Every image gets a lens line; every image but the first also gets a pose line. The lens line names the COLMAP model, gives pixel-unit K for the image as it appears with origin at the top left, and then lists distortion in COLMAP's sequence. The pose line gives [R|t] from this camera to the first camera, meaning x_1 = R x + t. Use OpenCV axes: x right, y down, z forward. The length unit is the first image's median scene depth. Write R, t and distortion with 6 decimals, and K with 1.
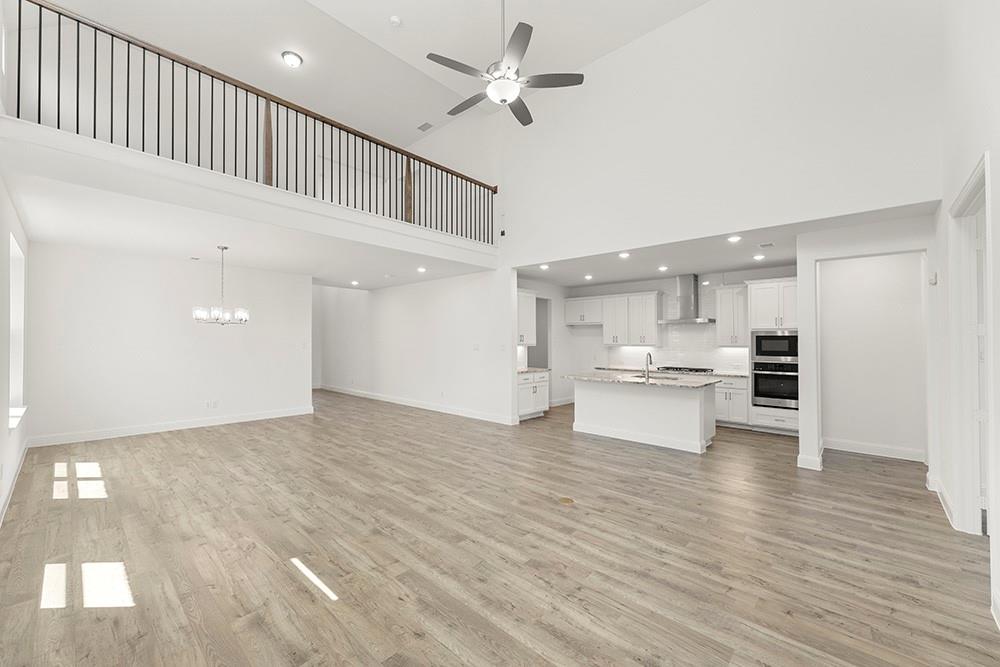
lens RADIAL K [[396.8, 0, 500.0], [0, 396.8, 333.5], [0, 0, 1]] dist [0.003016, -0.000009]
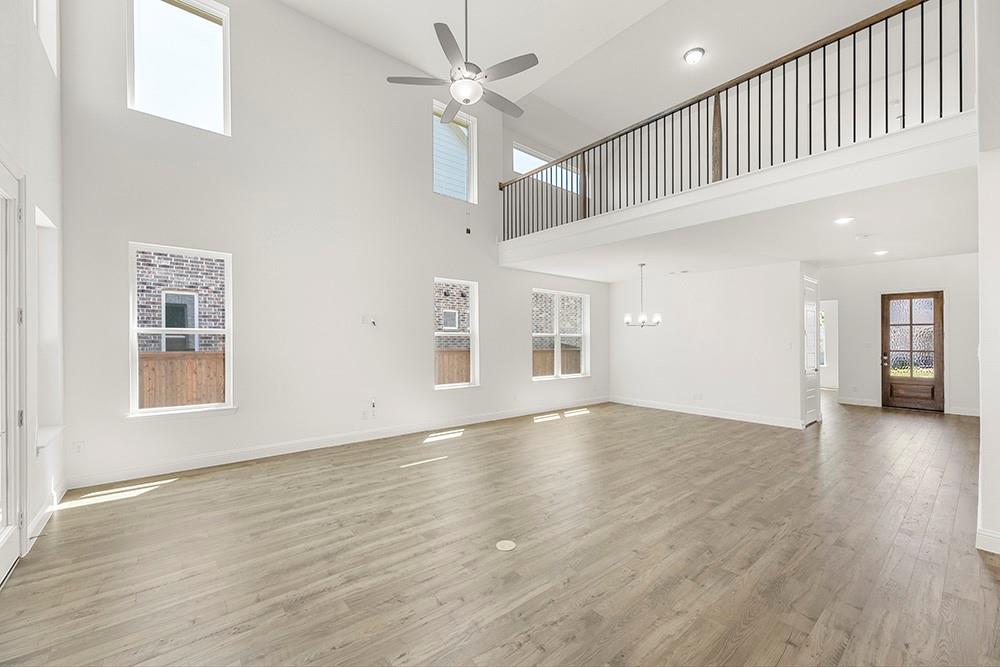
lens RADIAL K [[404.8, 0, 496.6], [0, 404.8, 338.3], [0, 0, 1]] dist [-0.000444, -0.000134]
pose [[-0.132809, -0.010412, -0.991087, 0.879576], [0.013801, 0.999828, -0.012353, 0.033632], [0.991046, -0.015319, -0.132642, 1.025742]]
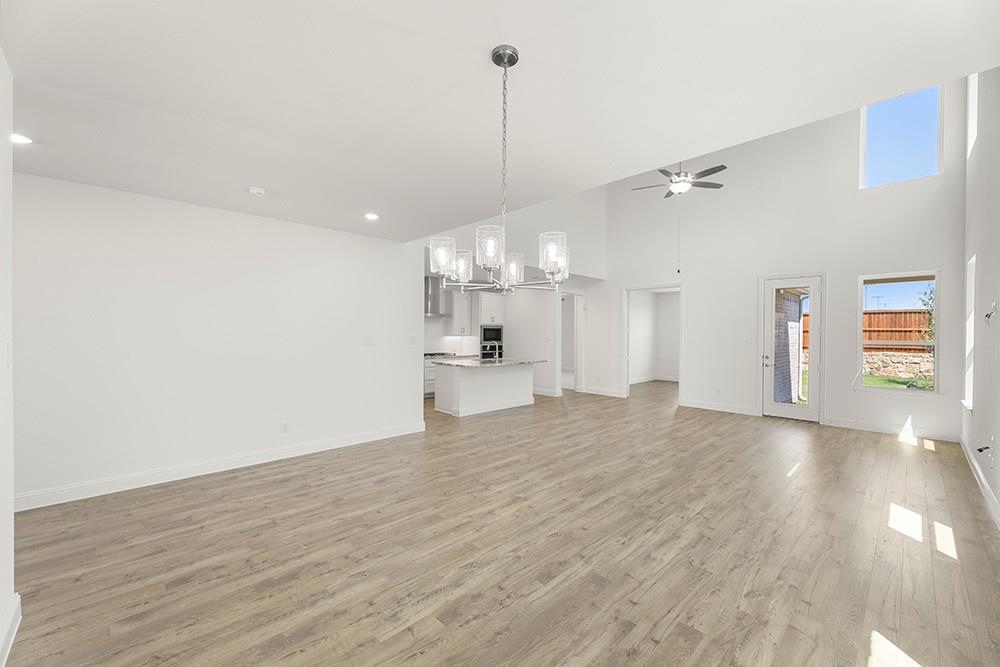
lens RADIAL K [[397.7, 0, 503.1], [0, 397.7, 315.3], [0, 0, 1]] dist [-0.000391, -0.000197]
pose [[0.054130, 0.035930, 0.997887, -1.482893], [-0.026298, 0.999057, -0.034546, 0.011419], [-0.998188, -0.024373, 0.055024, 1.402966]]
